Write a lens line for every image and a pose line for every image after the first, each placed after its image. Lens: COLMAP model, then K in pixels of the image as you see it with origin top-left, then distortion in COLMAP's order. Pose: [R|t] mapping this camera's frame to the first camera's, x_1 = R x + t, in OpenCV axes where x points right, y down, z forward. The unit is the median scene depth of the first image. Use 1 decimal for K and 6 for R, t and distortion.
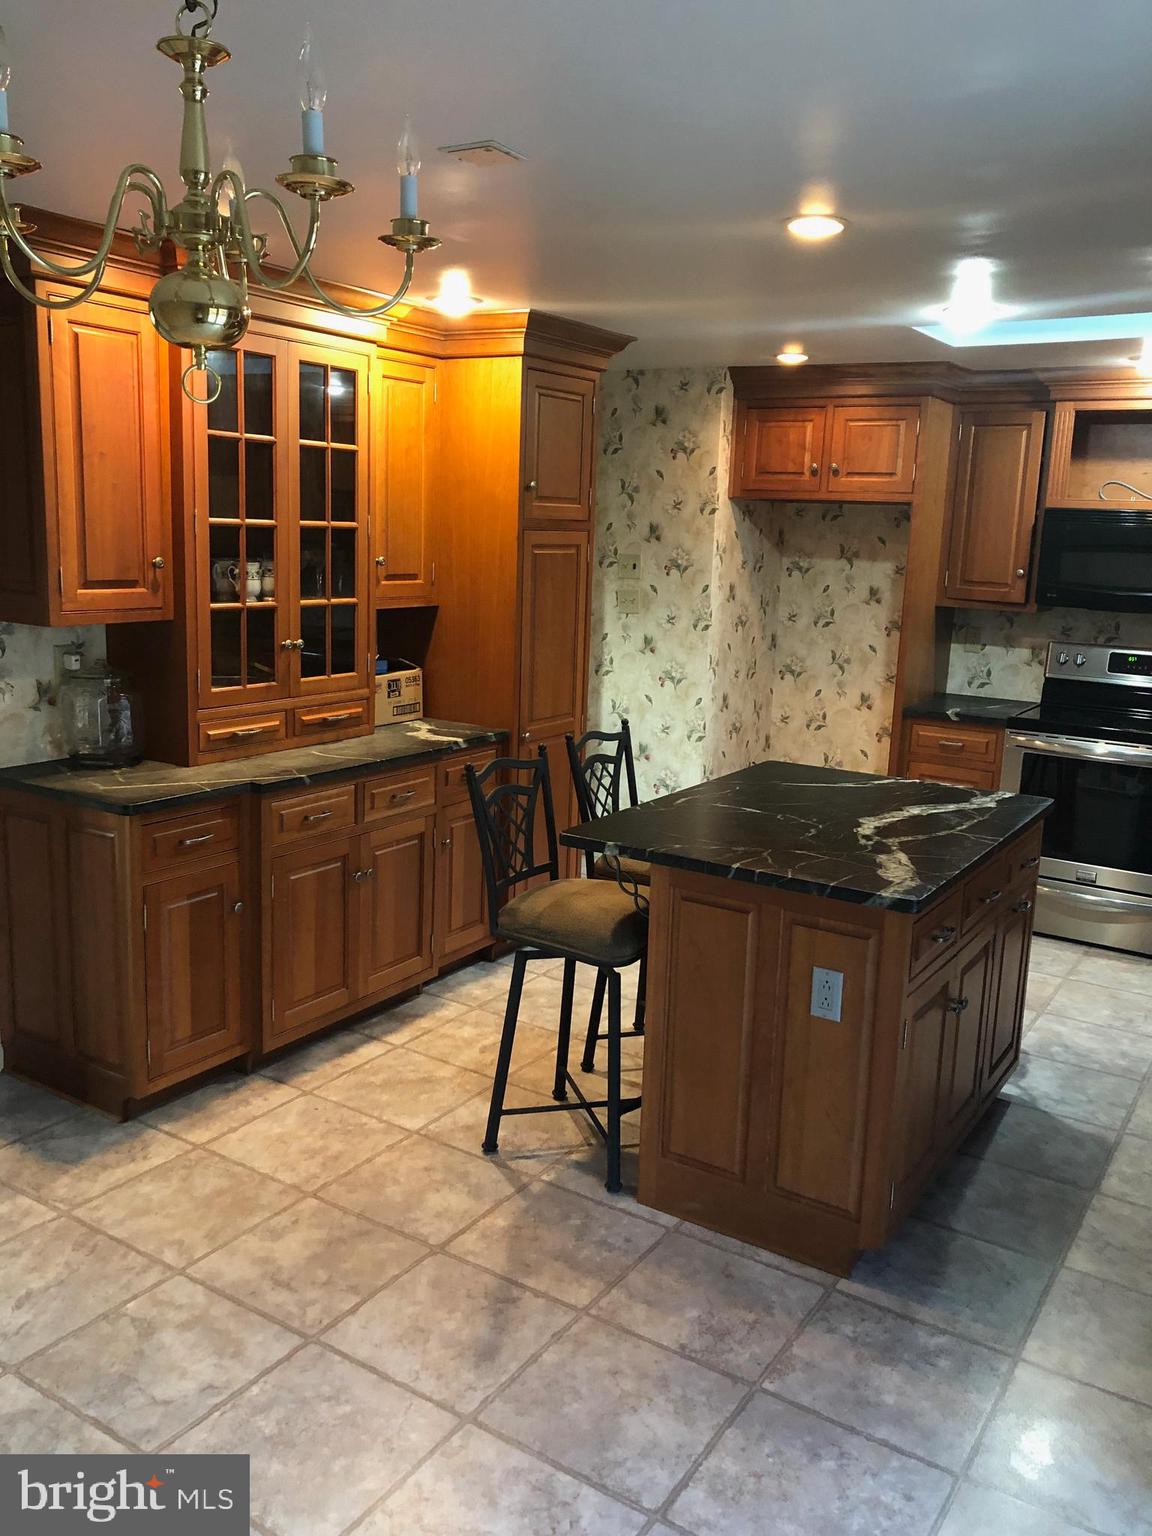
lens RADIAL K [[1255.7, 0, 575.9], [0, 1255.7, 769.2], [0, 0, 1]] dist [0.033582, -0.009184]
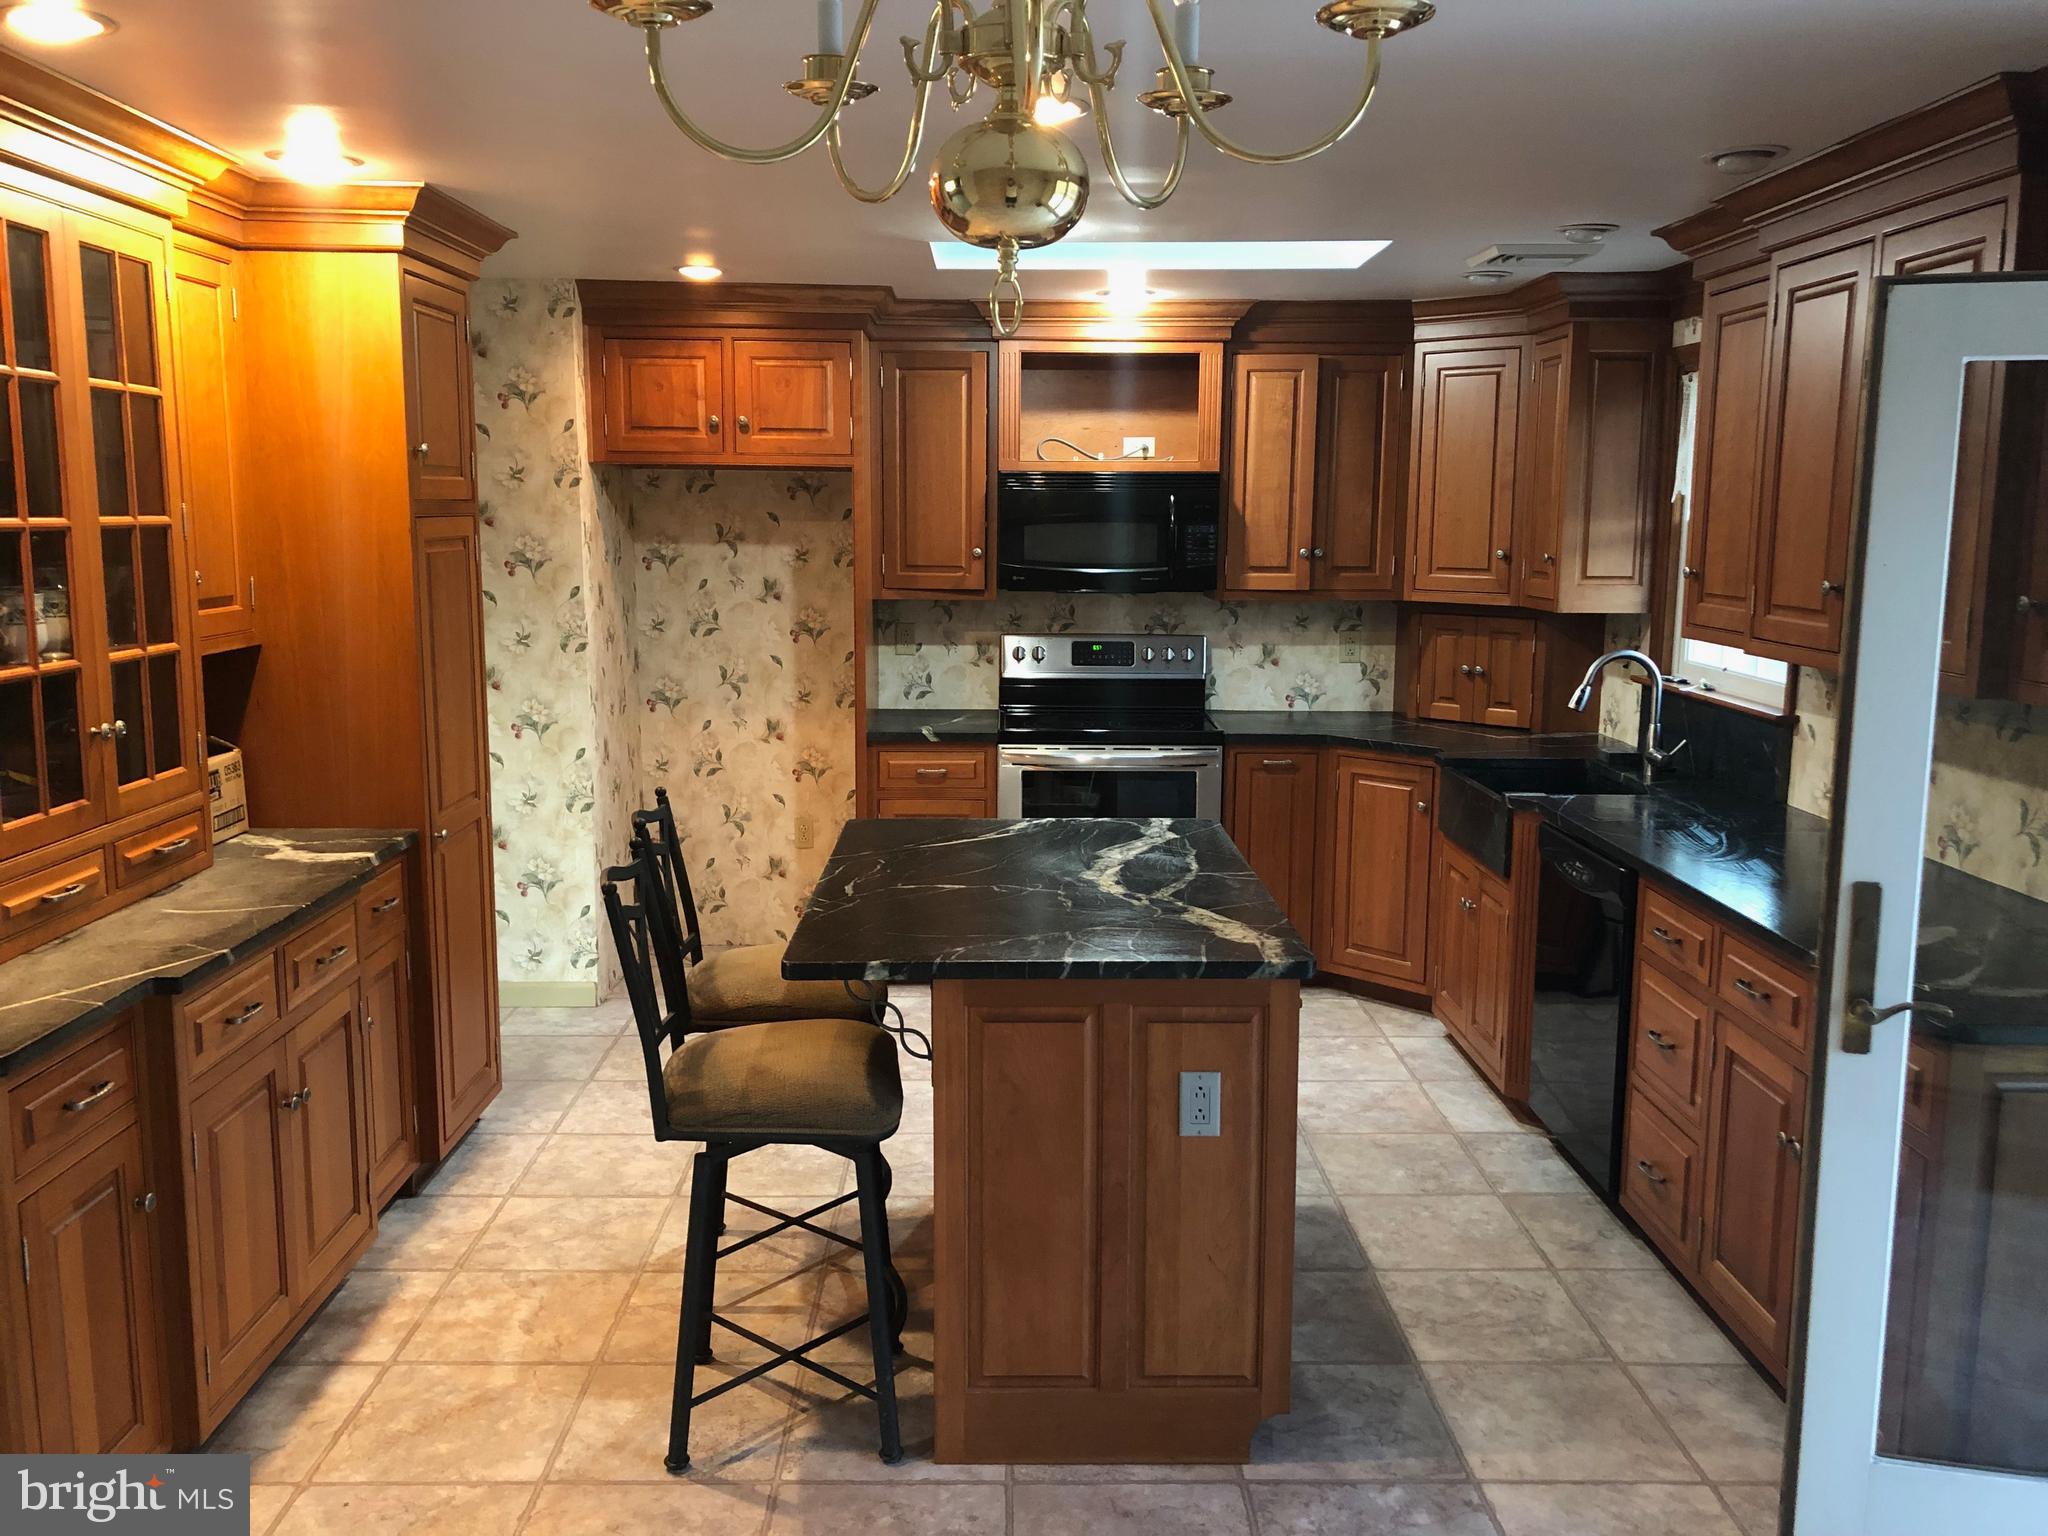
lens RADIAL K [[1681.5, 0, 1015.3], [0, 1681.5, 762.9], [0, 0, 1]] dist [0.045767, -0.007762]
pose [[0.834769, -0.113648, 0.538744, -0.271499], [0.130153, 0.991466, 0.007480, -0.032617], [-0.534996, 0.063875, 0.842436, 0.110348]]
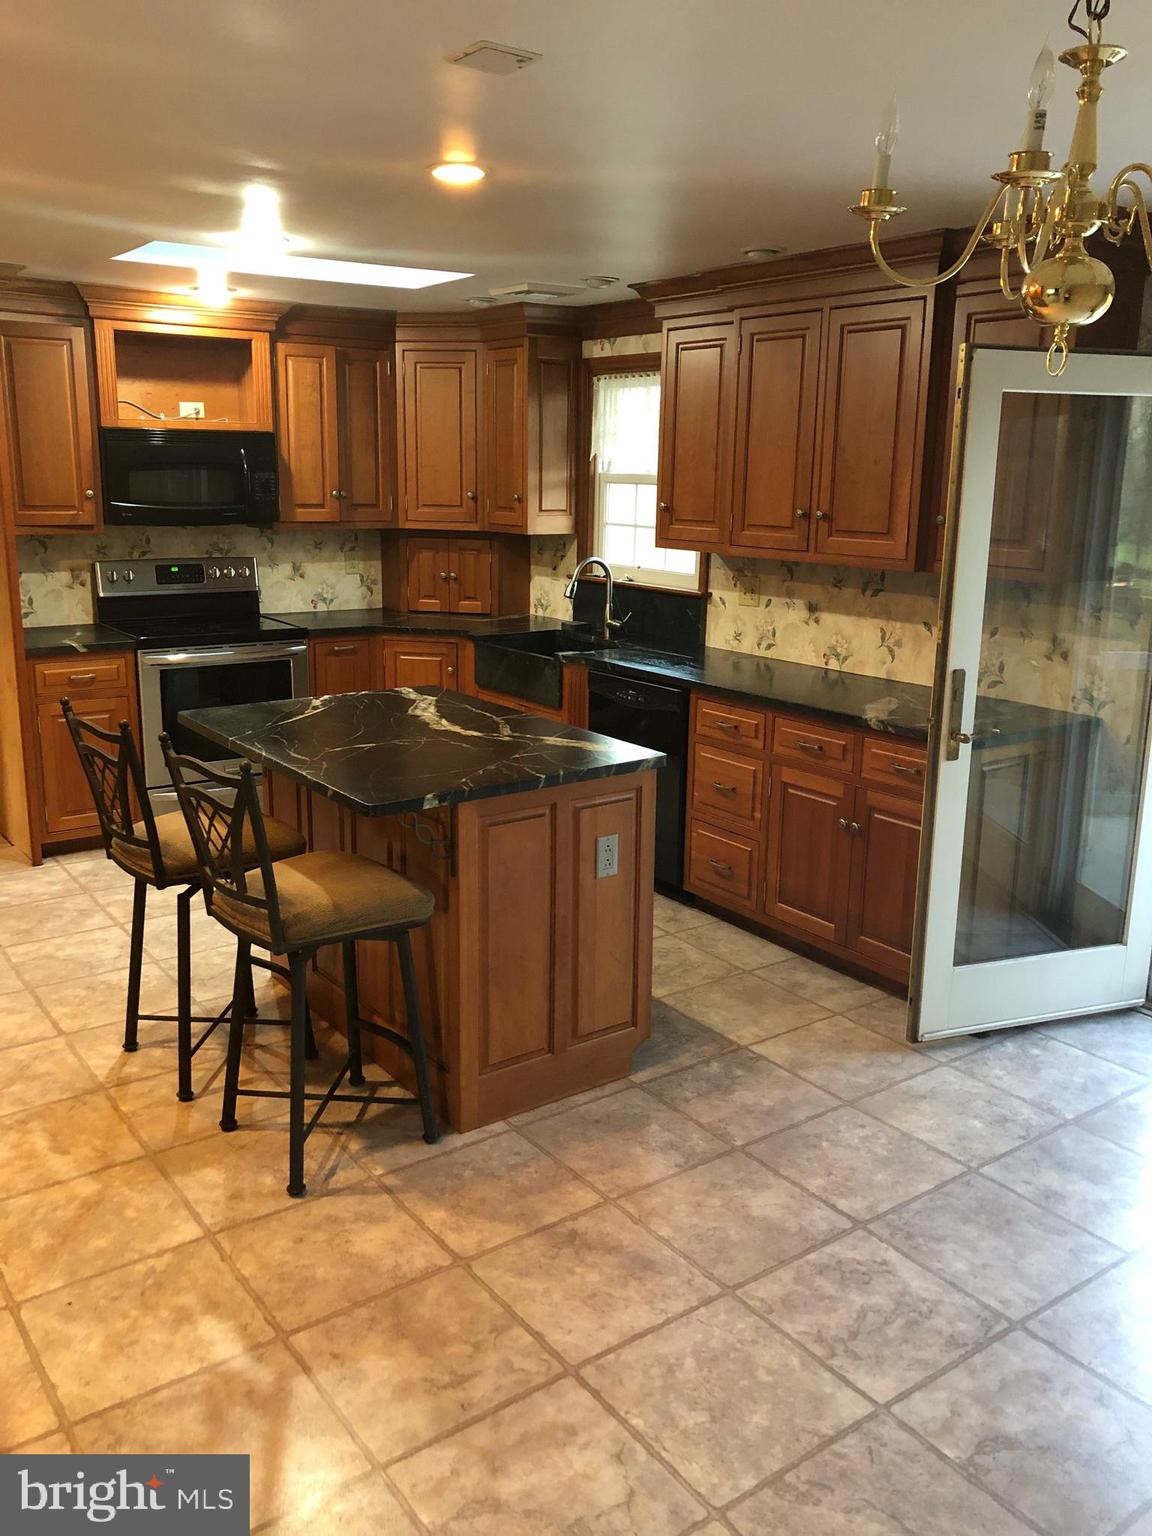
lens RADIAL K [[1247.9, 0, 576.0], [0, 1247.9, 761.0], [0, 0, 1]] dist [0.043038, -0.004856]
pose [[0.364909, -0.245142, 0.898191, -0.540810], [0.179662, 0.965123, 0.190419, -0.089392], [-0.913544, 0.091885, 0.396225, 0.346392]]
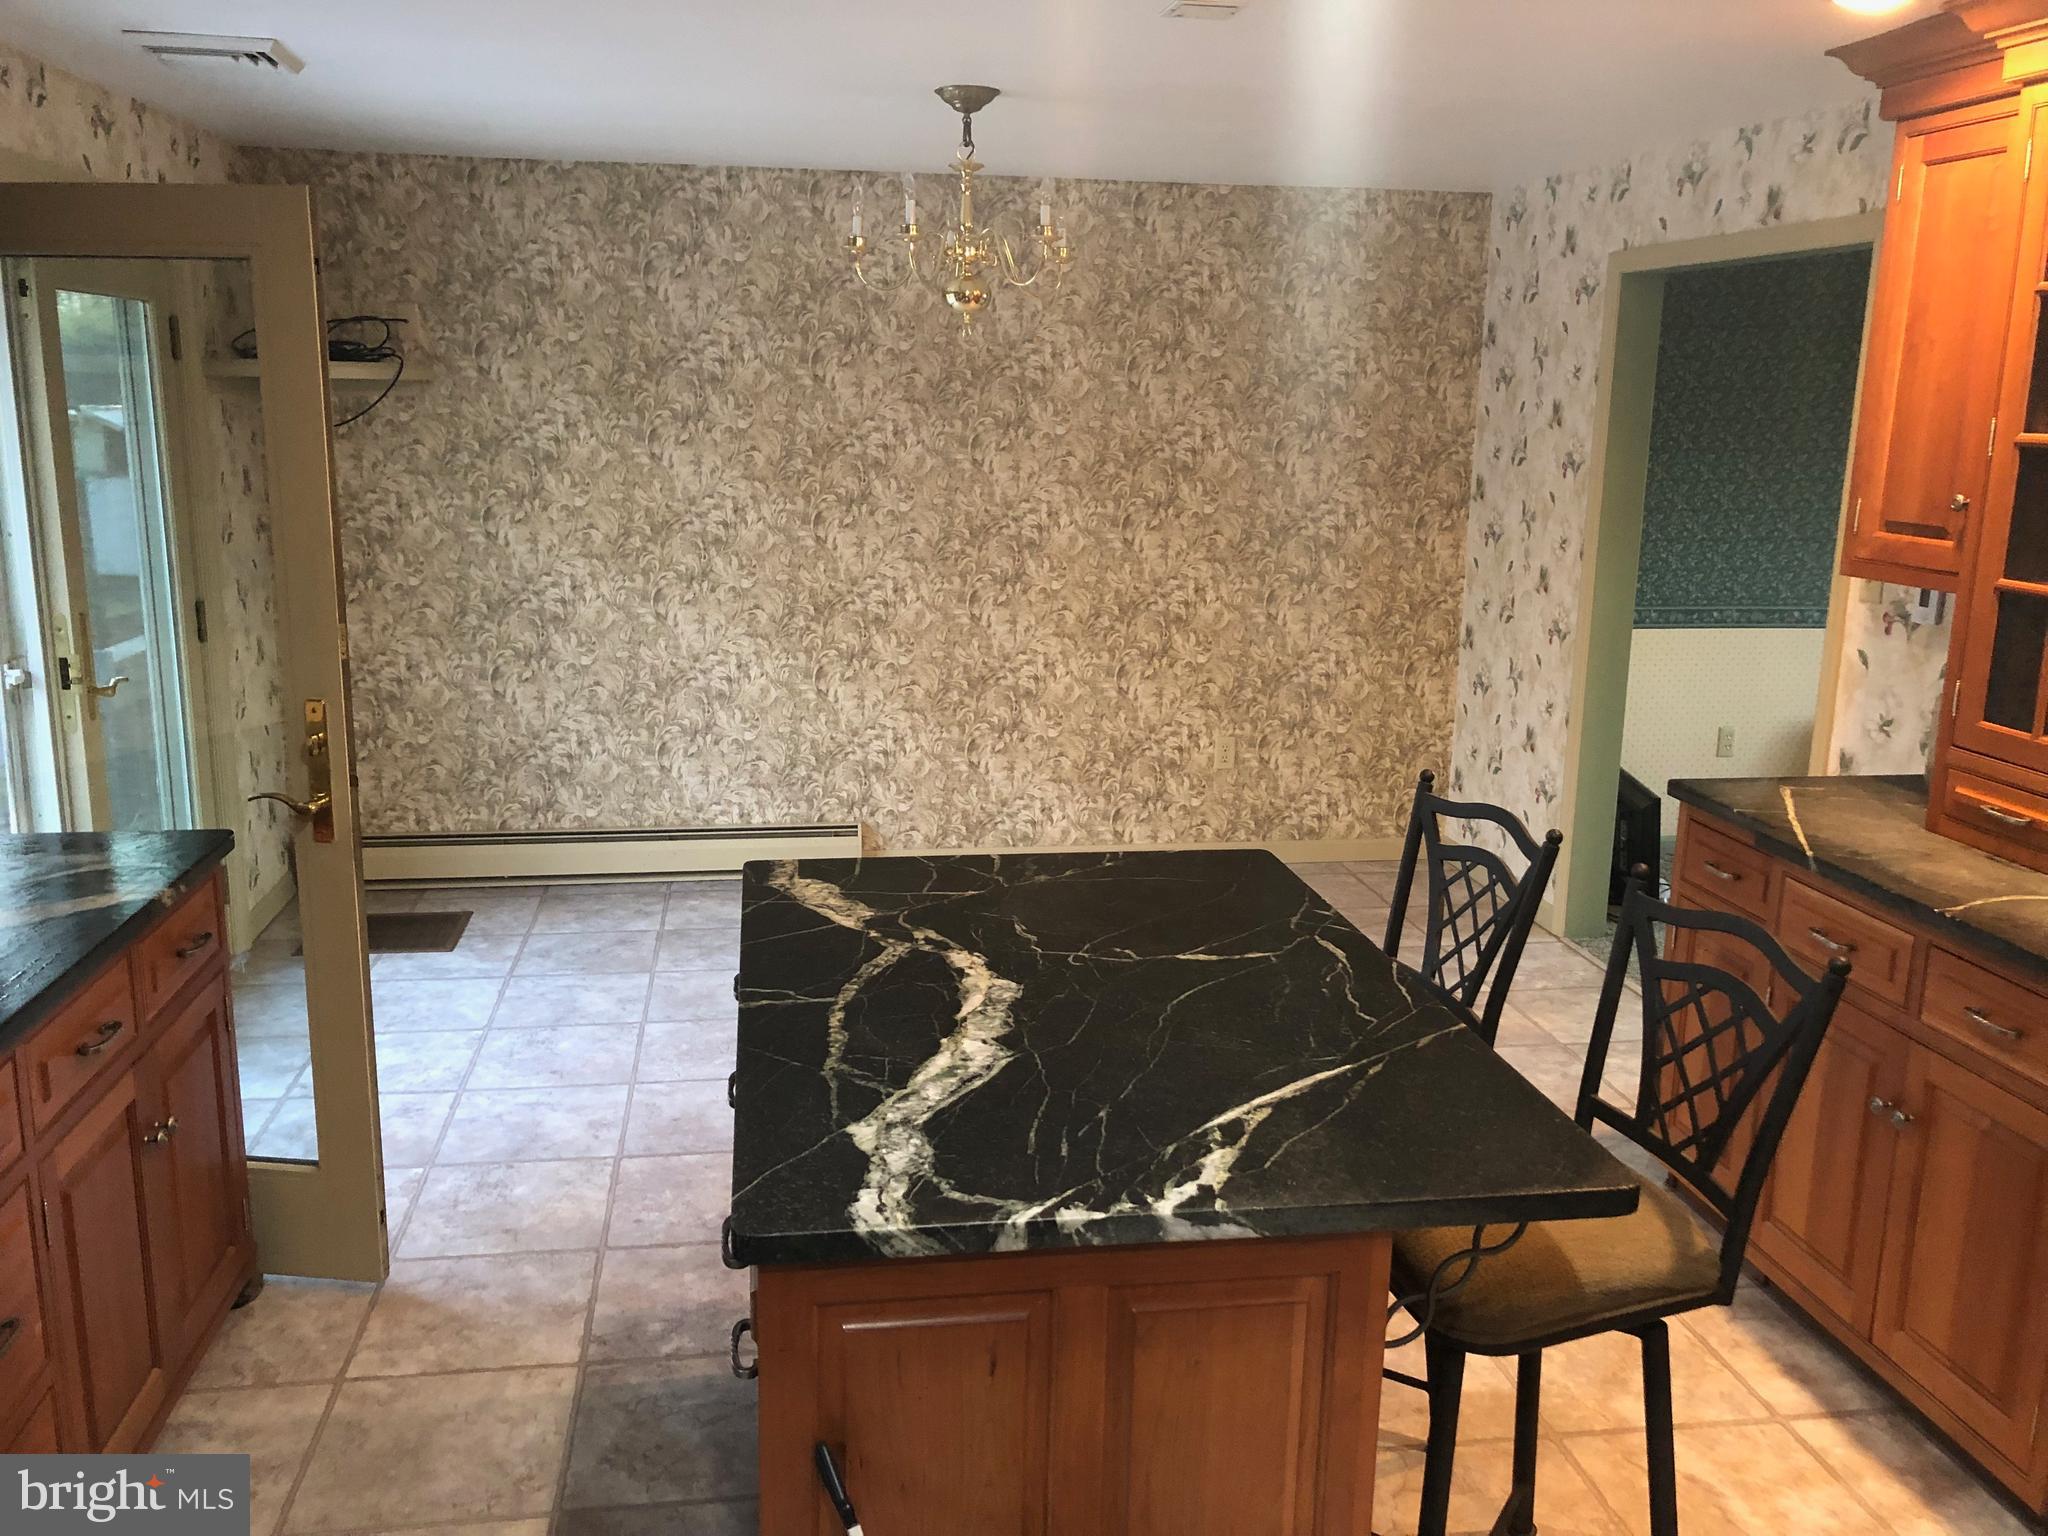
lens RADIAL K [[1681.5, 0, 1015.3], [0, 1681.5, 762.9], [0, 0, 1]] dist [0.045767, -0.007762]
pose [[-0.751306, 0.094067, -0.653216, 0.493811], [-0.171190, 0.928132, 0.330553, -0.198020], [0.637365, 0.360171, -0.681207, 1.075400]]
